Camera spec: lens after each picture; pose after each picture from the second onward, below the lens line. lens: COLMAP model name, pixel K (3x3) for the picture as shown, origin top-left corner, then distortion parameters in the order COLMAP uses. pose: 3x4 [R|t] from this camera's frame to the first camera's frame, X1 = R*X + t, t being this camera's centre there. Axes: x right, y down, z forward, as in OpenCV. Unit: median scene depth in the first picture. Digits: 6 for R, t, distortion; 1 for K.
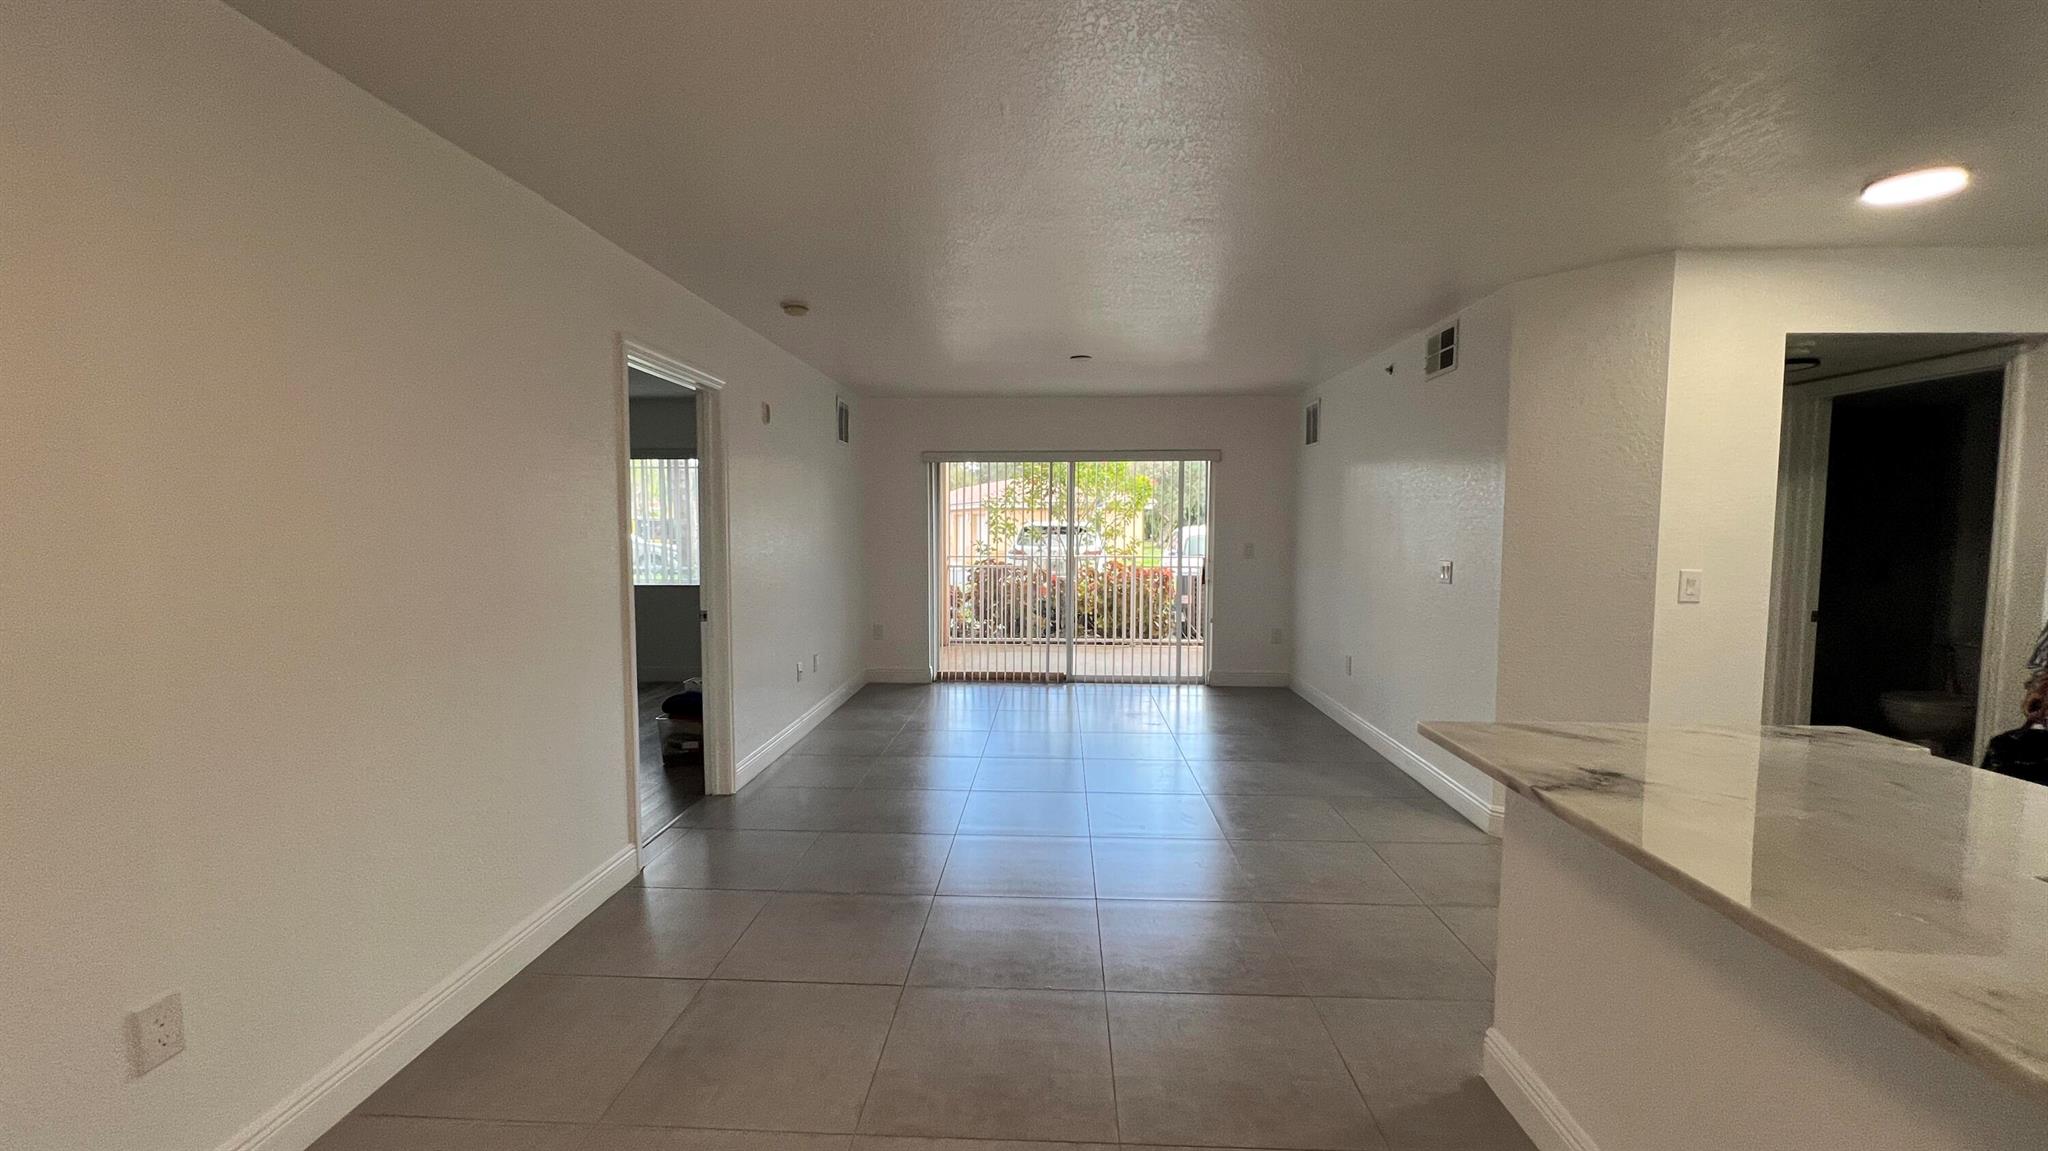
lens RADIAL K [[818.4, 0, 1024.7], [0, 818.4, 574.5], [0, 0, 1]] dist [-0.000524, 0.000233]
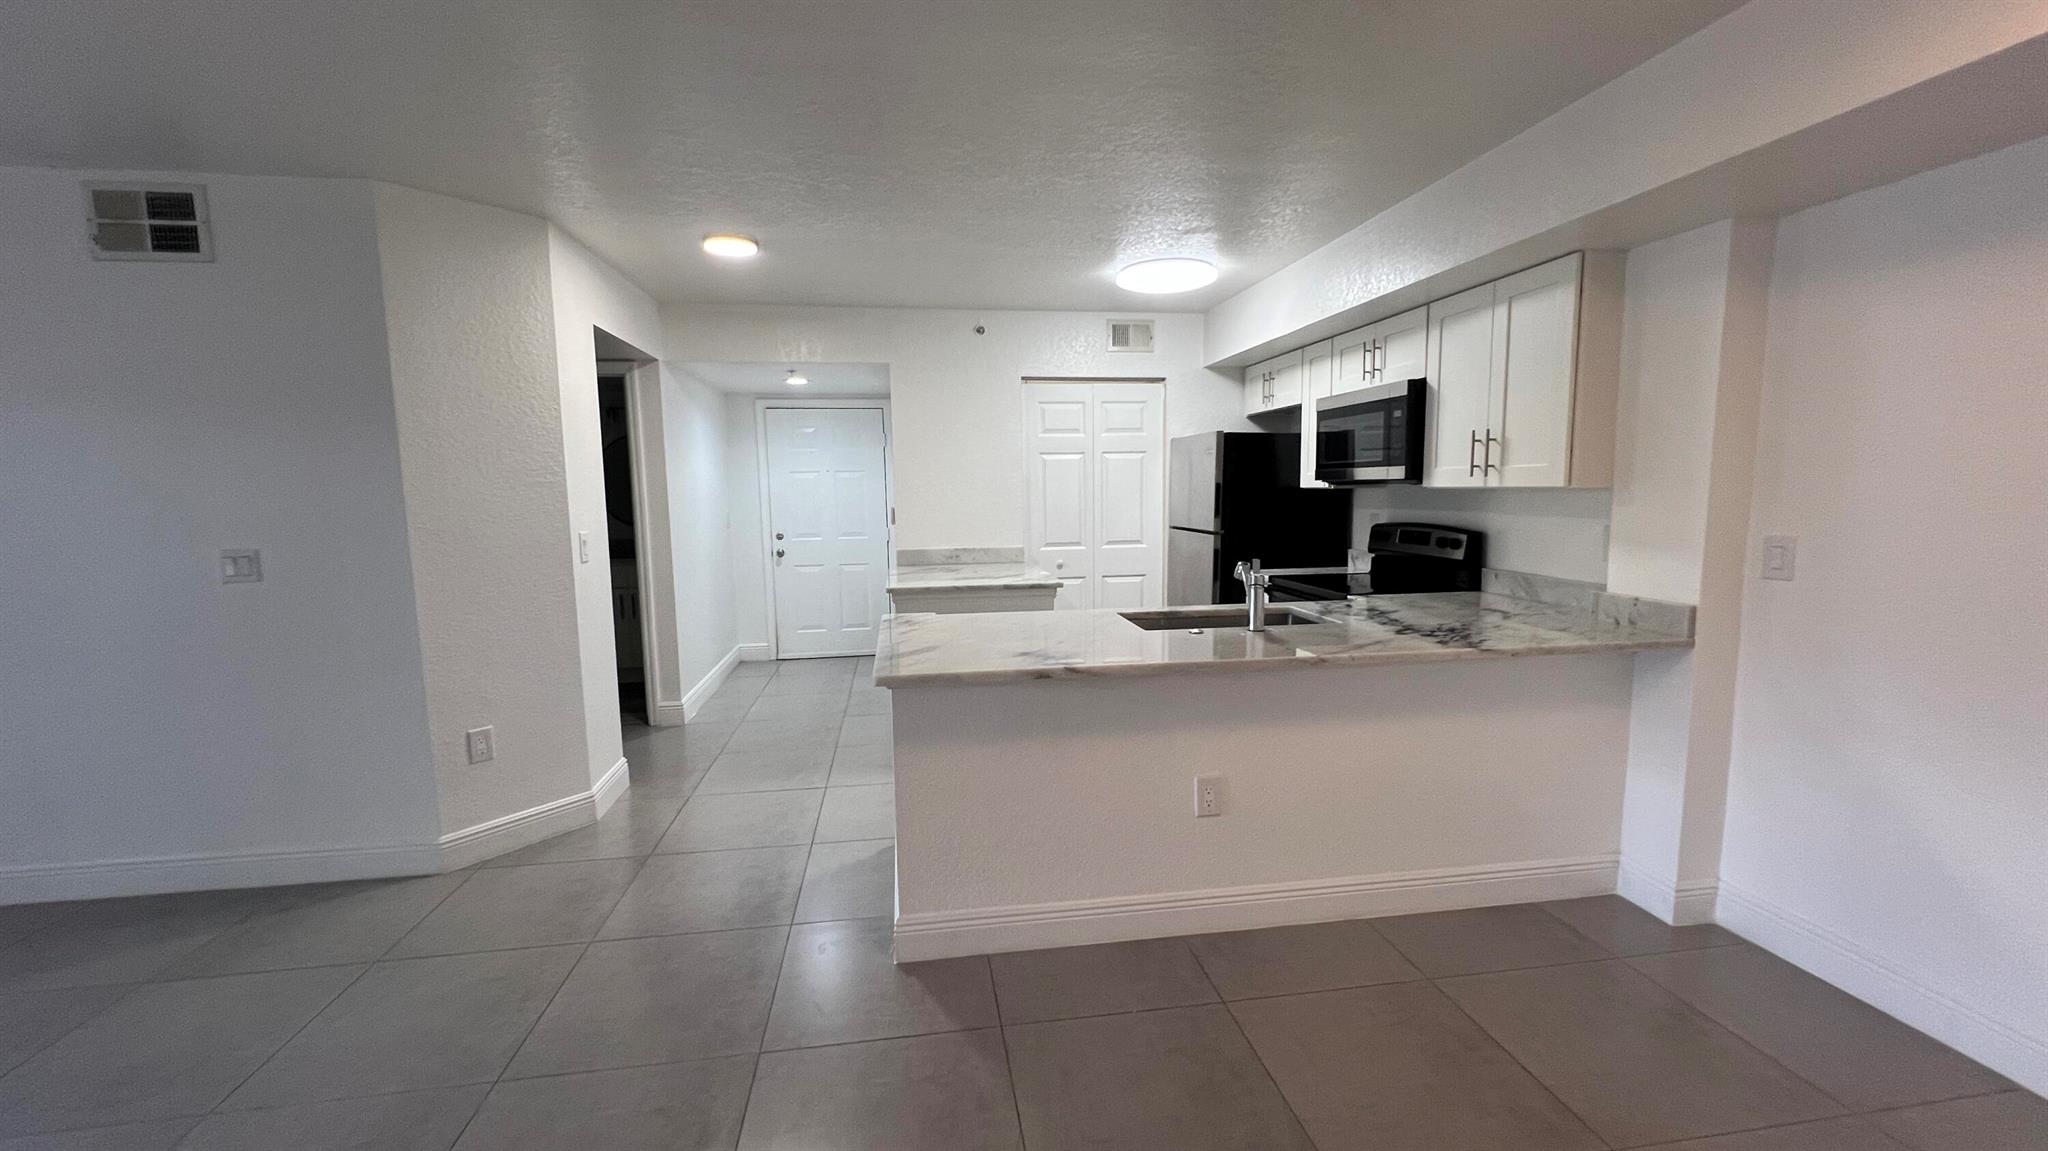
lens RADIAL K [[818.4, 0, 1021.0], [0, 818.4, 580.3], [0, 0, 1]] dist [-0.000524, 0.000233]
pose [[-0.189453, -0.113897, 0.975262, -0.163024], [0.076666, 0.988501, 0.130336, -0.018095], [-0.978892, 0.099462, -0.178542, 0.296643]]
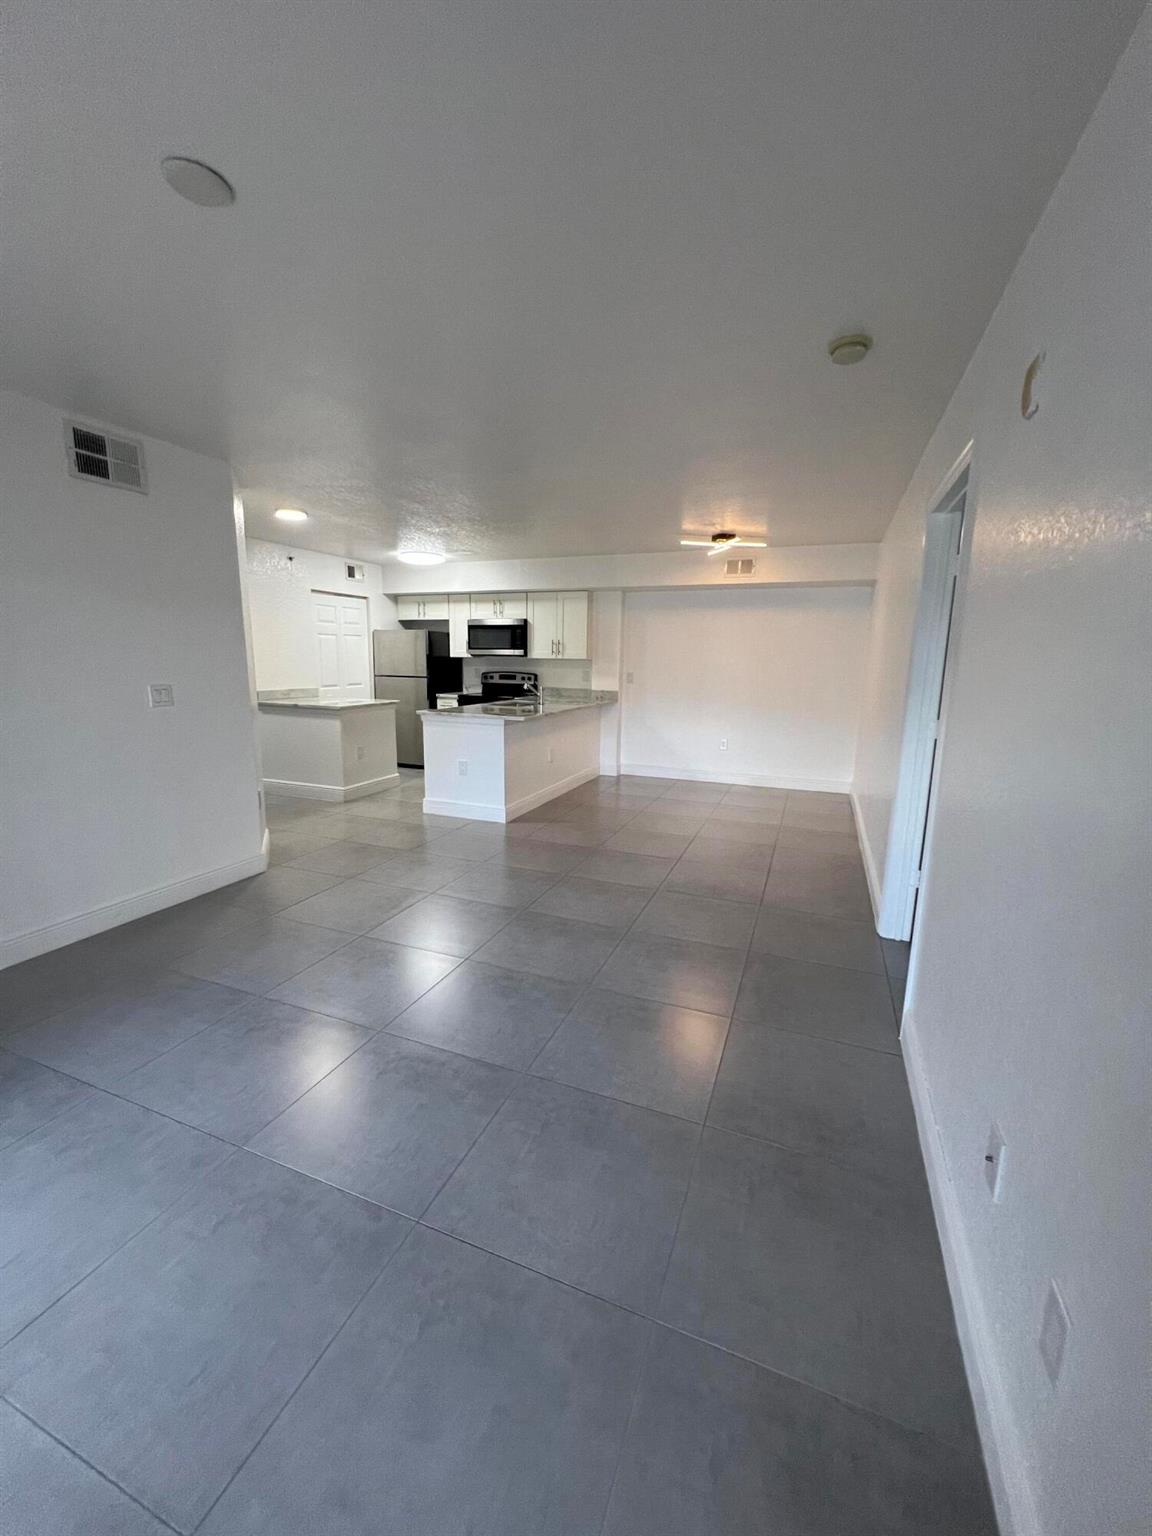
lens RADIAL K [[614.0, 0, 573.4], [0, 614.0, 766.8], [0, 0, 1]] dist [-0.001028, 0.000388]
pose [[-0.943747, -0.075618, 0.321906, -0.144582], [0.003454, 0.971193, 0.238269, -0.060020], [-0.330650, 0.225977, -0.916299, 0.947288]]
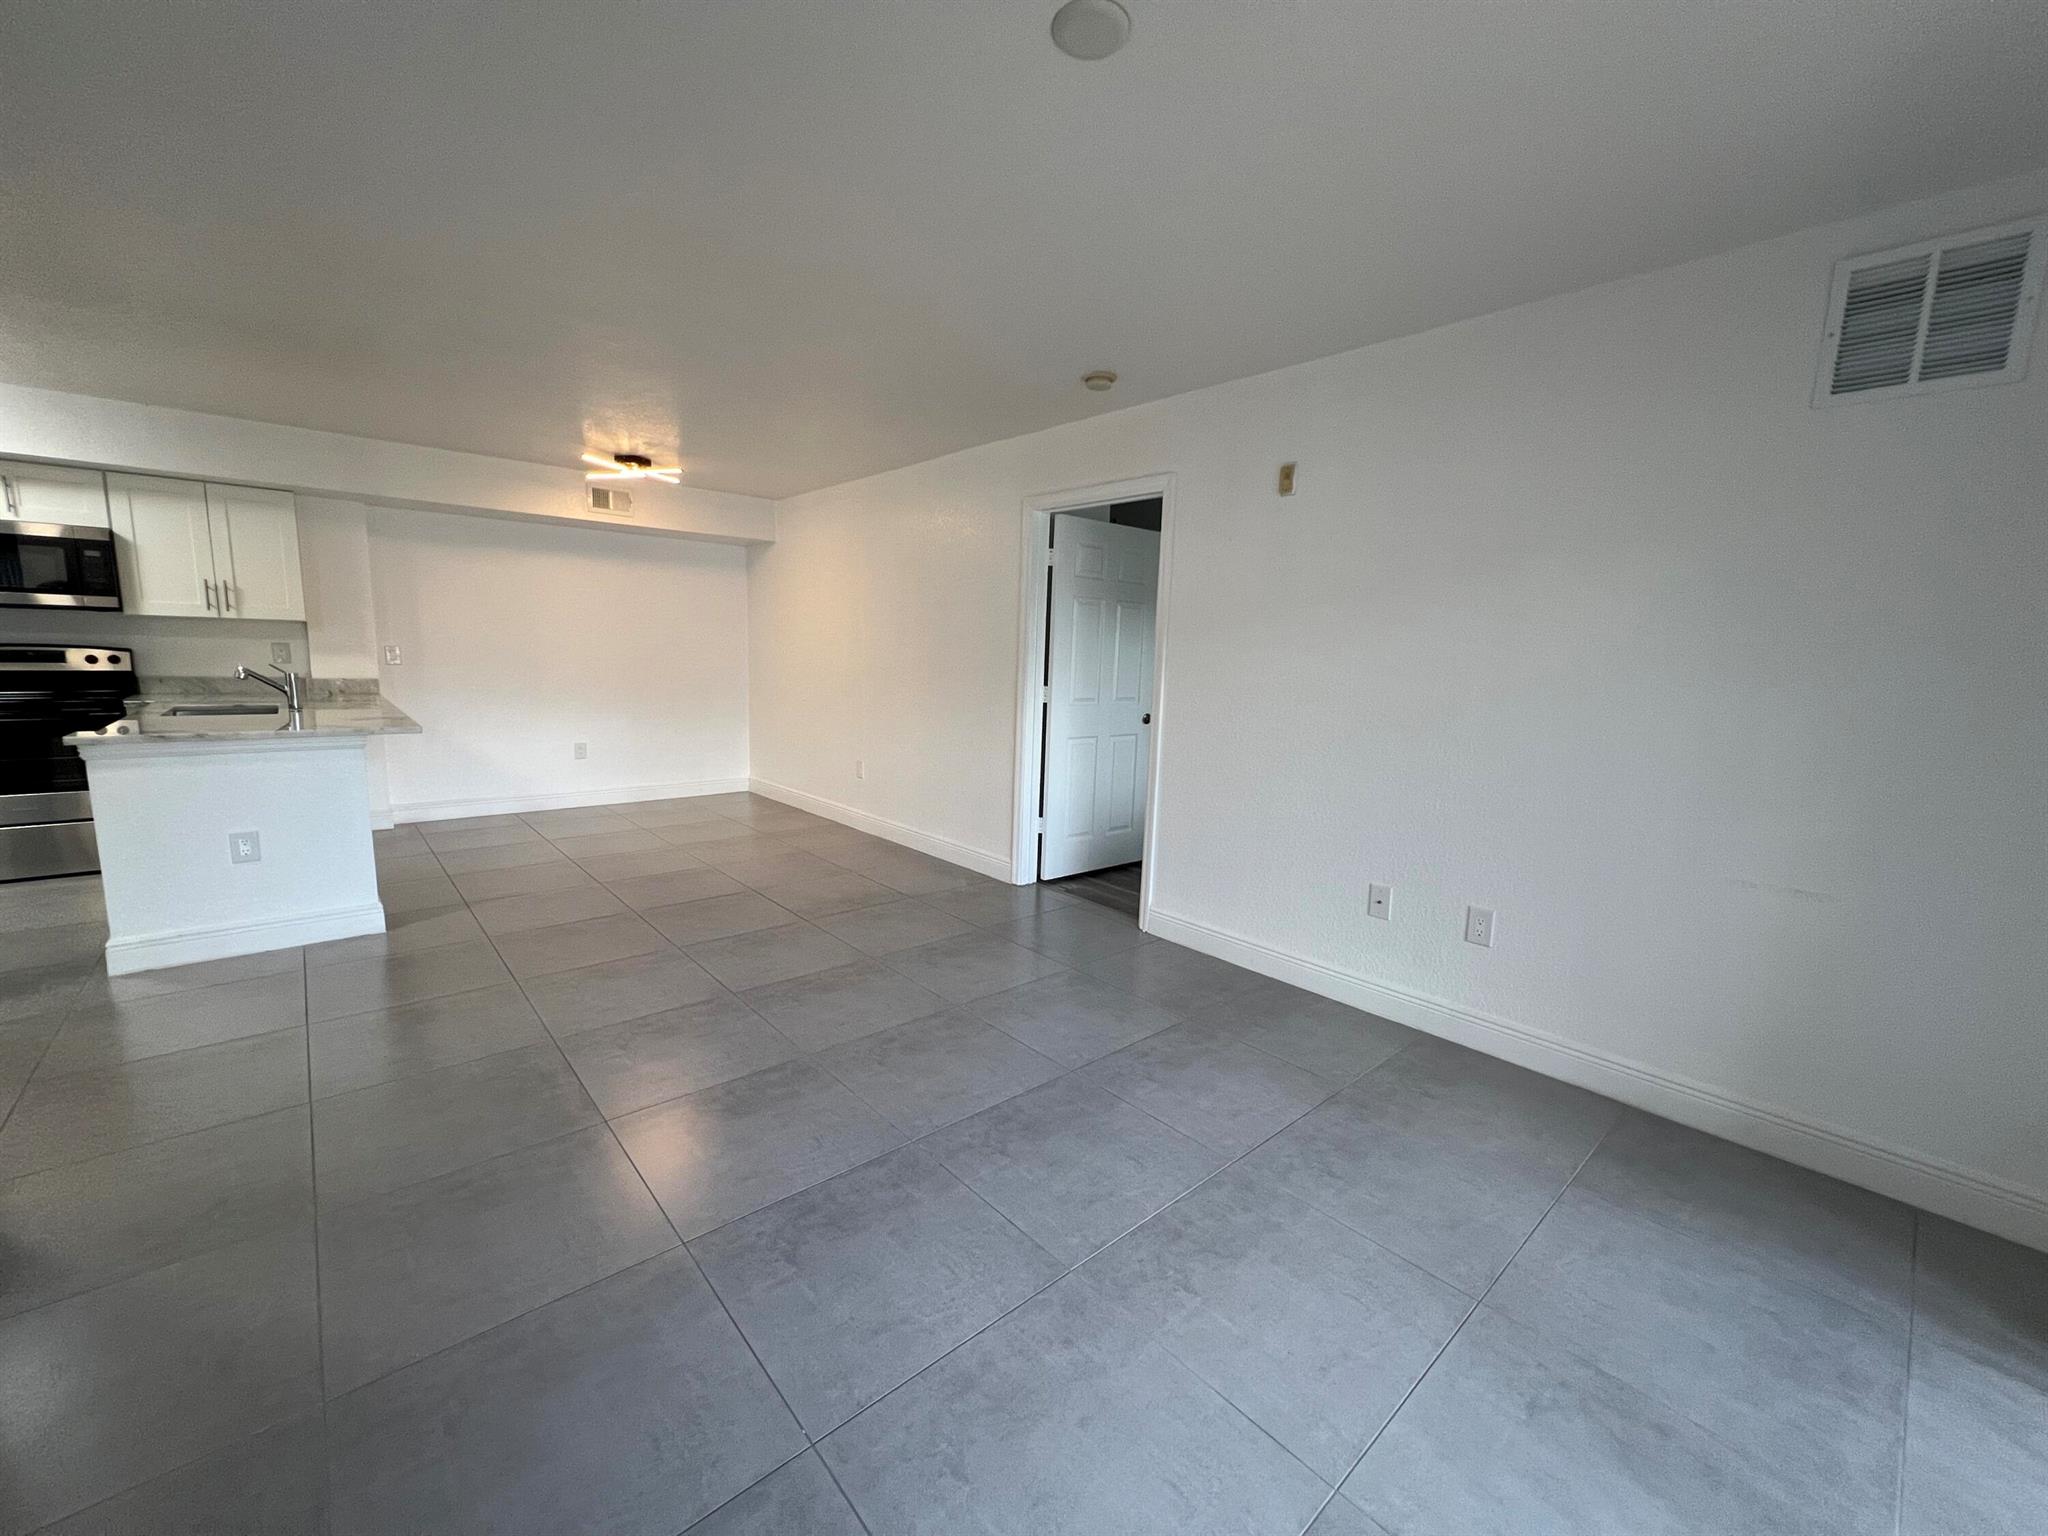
lens RADIAL K [[818.7, 0, 1023.4], [0, 818.7, 770.9], [0, 0, 1]] dist [-0.001028, 0.000388]
pose [[-0.719124, 0.076811, -0.690624, 0.230206], [-0.077223, 0.978882, 0.189280, -0.047091], [0.690578, 0.189448, -0.698006, 0.934485]]
